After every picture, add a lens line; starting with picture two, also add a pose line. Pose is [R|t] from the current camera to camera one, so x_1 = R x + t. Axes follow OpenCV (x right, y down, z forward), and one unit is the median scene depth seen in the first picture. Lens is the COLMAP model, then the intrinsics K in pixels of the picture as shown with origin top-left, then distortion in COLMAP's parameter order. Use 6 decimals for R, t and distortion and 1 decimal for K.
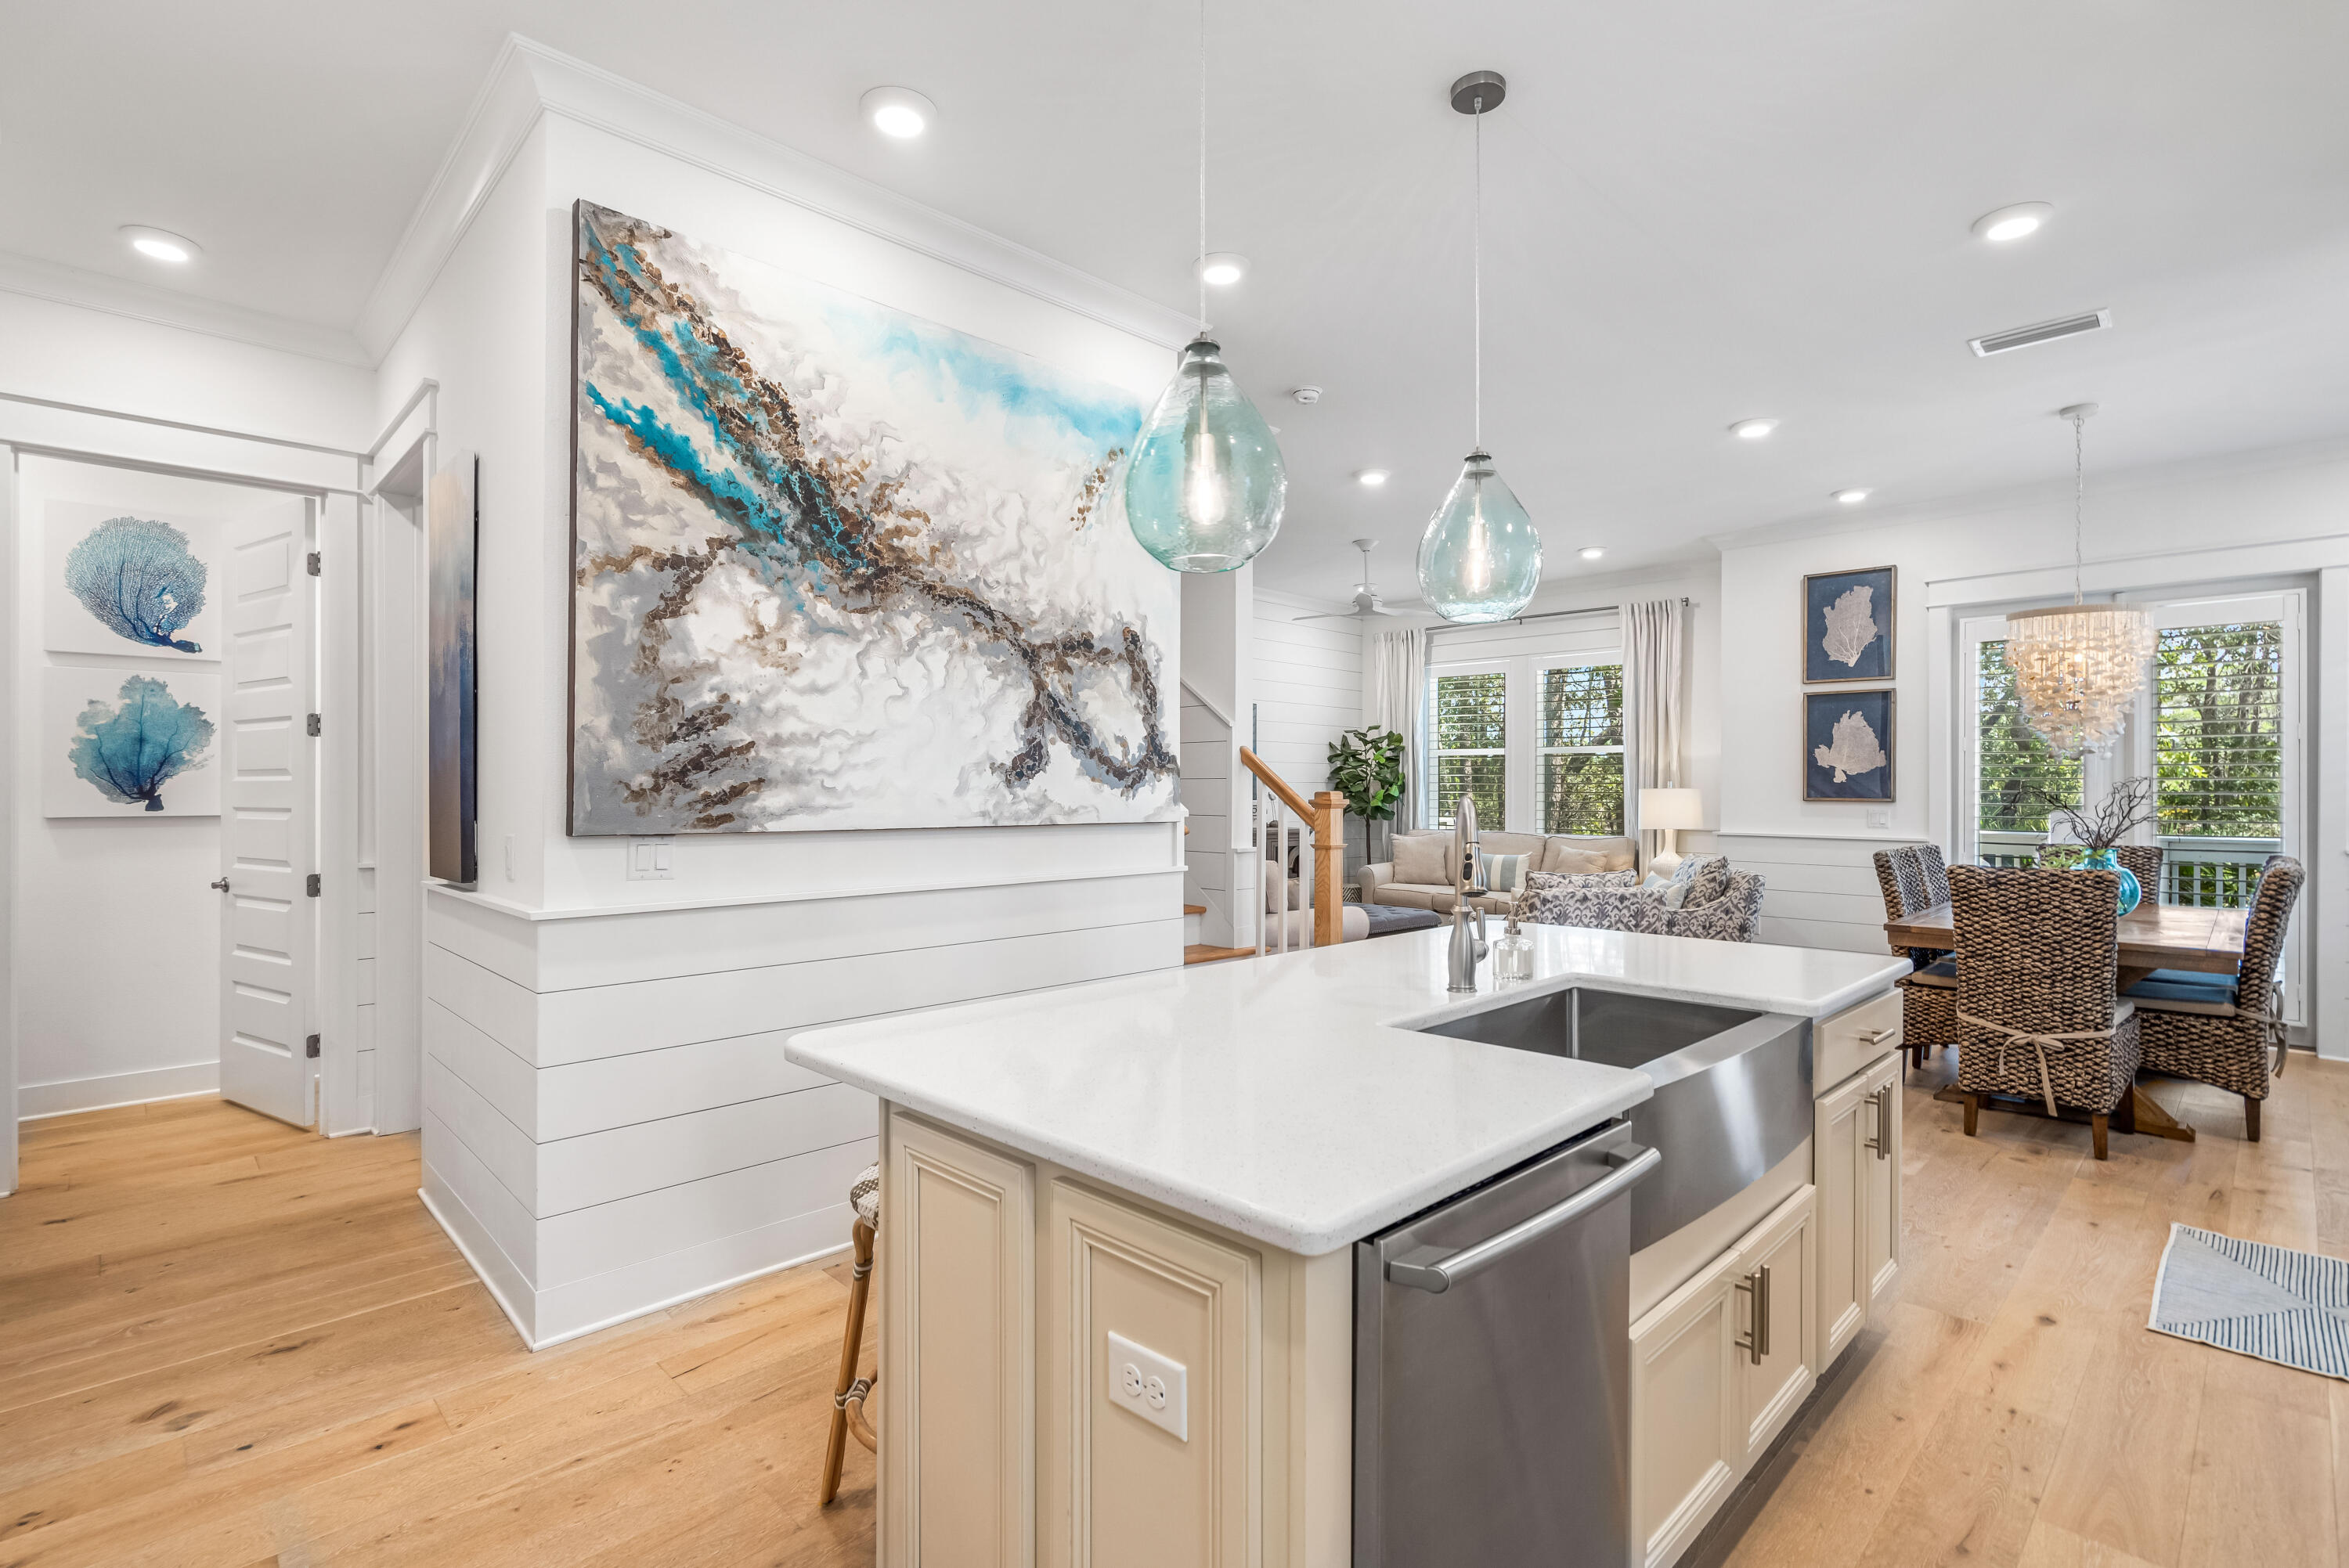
lens RADIAL K [[1097.9, 0, 1106.9], [0, 1097.9, 787.2], [0, 0, 1]] dist [-0.001386, 0.000193]
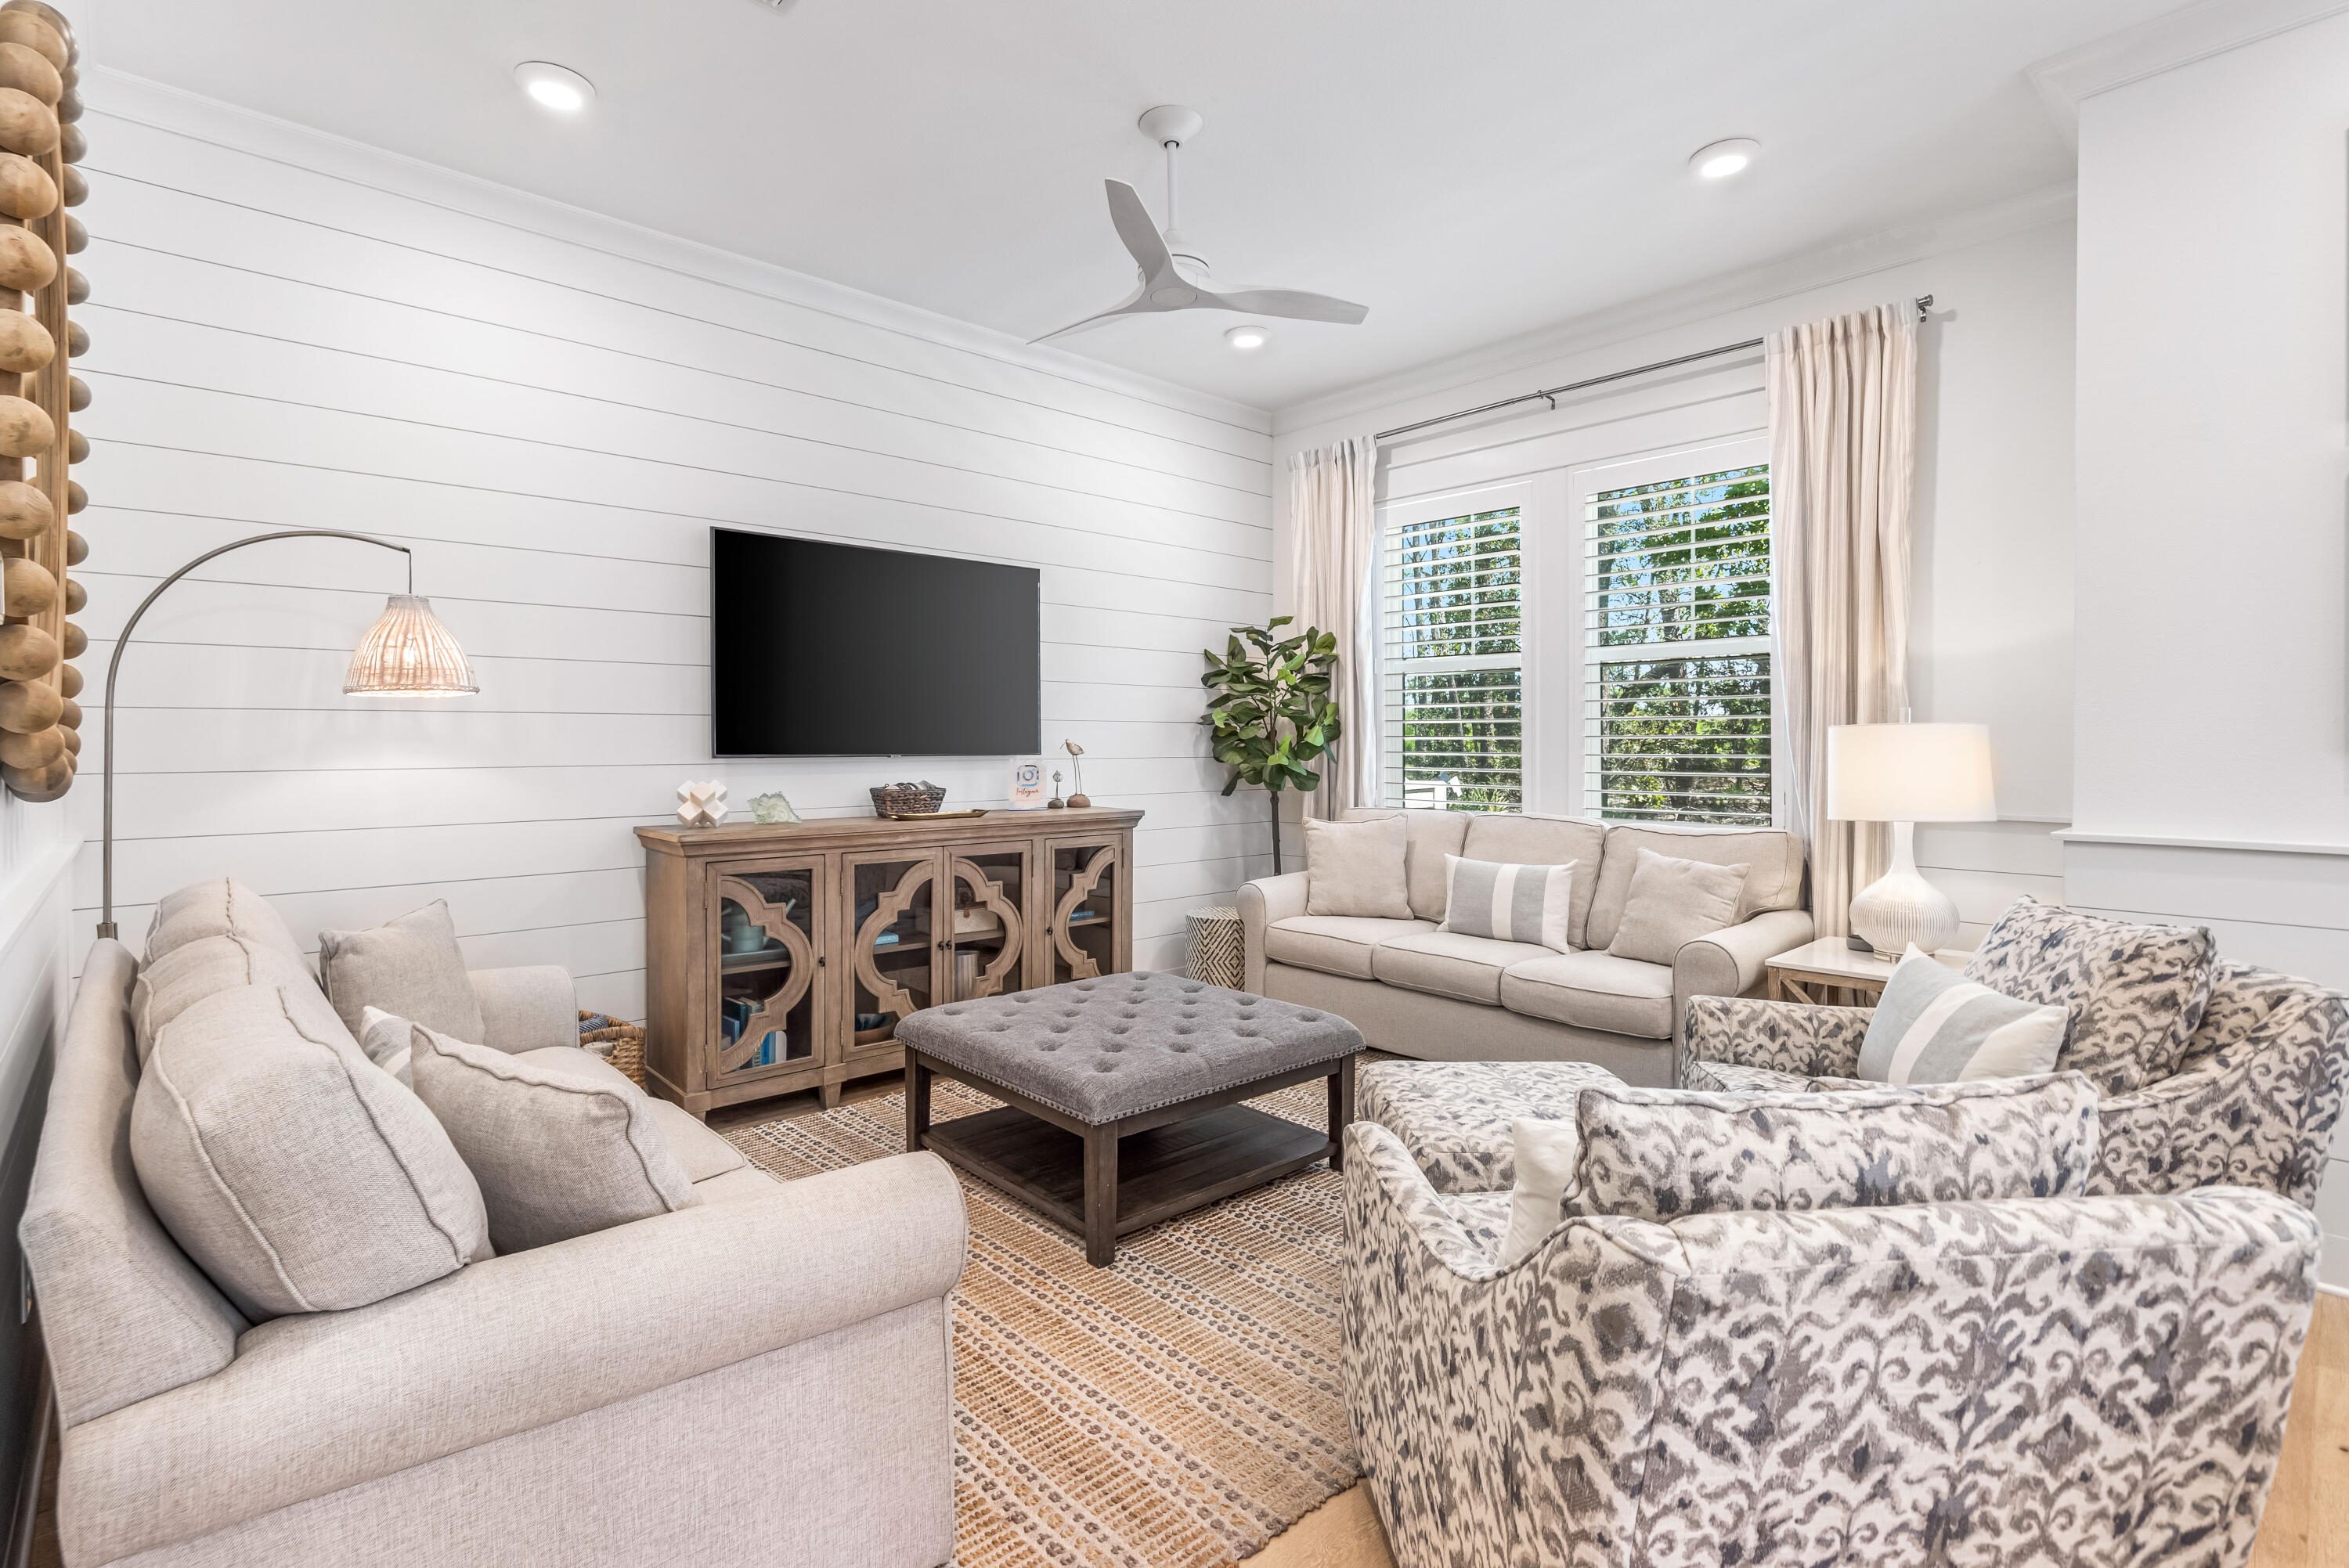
lens RADIAL K [[1097.9, 0, 1104.1], [0, 1097.9, 747.6], [0, 0, 1]] dist [-0.001386, 0.000193]
pose [[0.999549, -0.004189, -0.029730, 0.203220], [0.004361, 0.999974, 0.005711, 0.006136], [0.029705, -0.005838, 0.999542, 0.537225]]
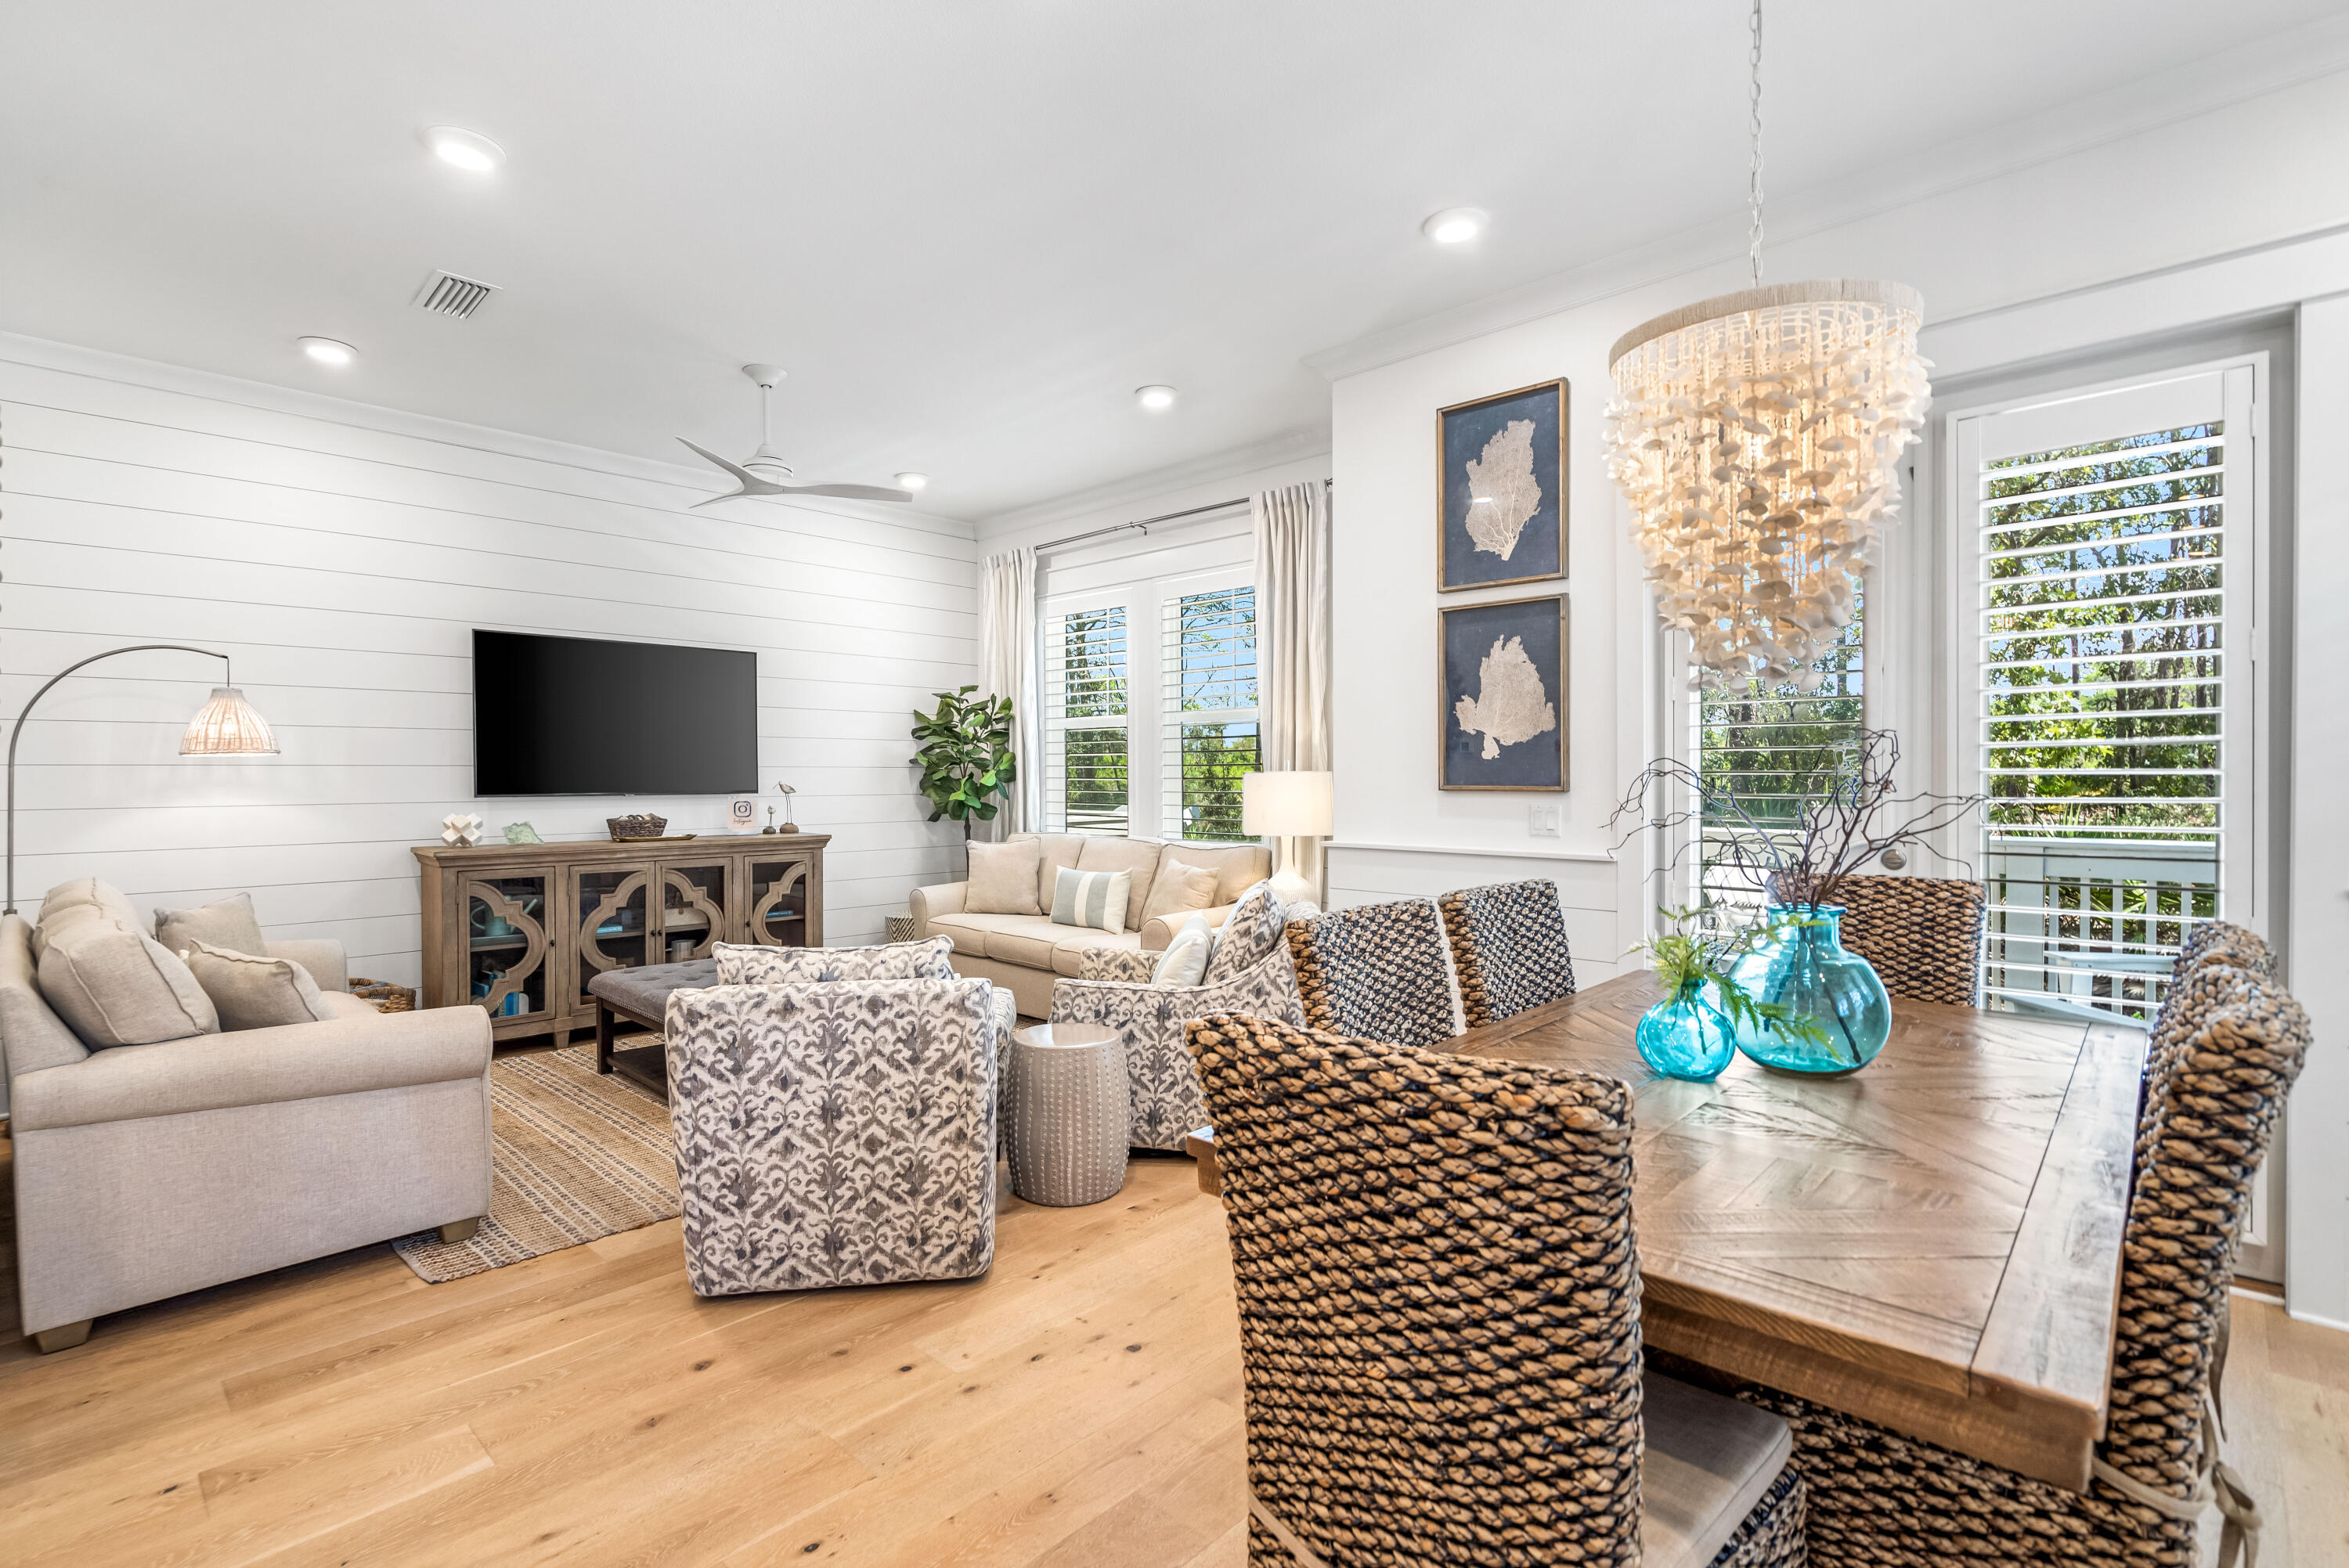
lens RADIAL K [[1097.9, 0, 1119.4], [0, 1097.9, 780.4], [0, 0, 1]] dist [-0.001386, 0.000193]
pose [[0.999240, -0.007108, 0.038321, 0.370406], [0.006933, 0.999965, 0.004711, 0.002410], [-0.038353, -0.004442, 0.999254, 0.349685]]
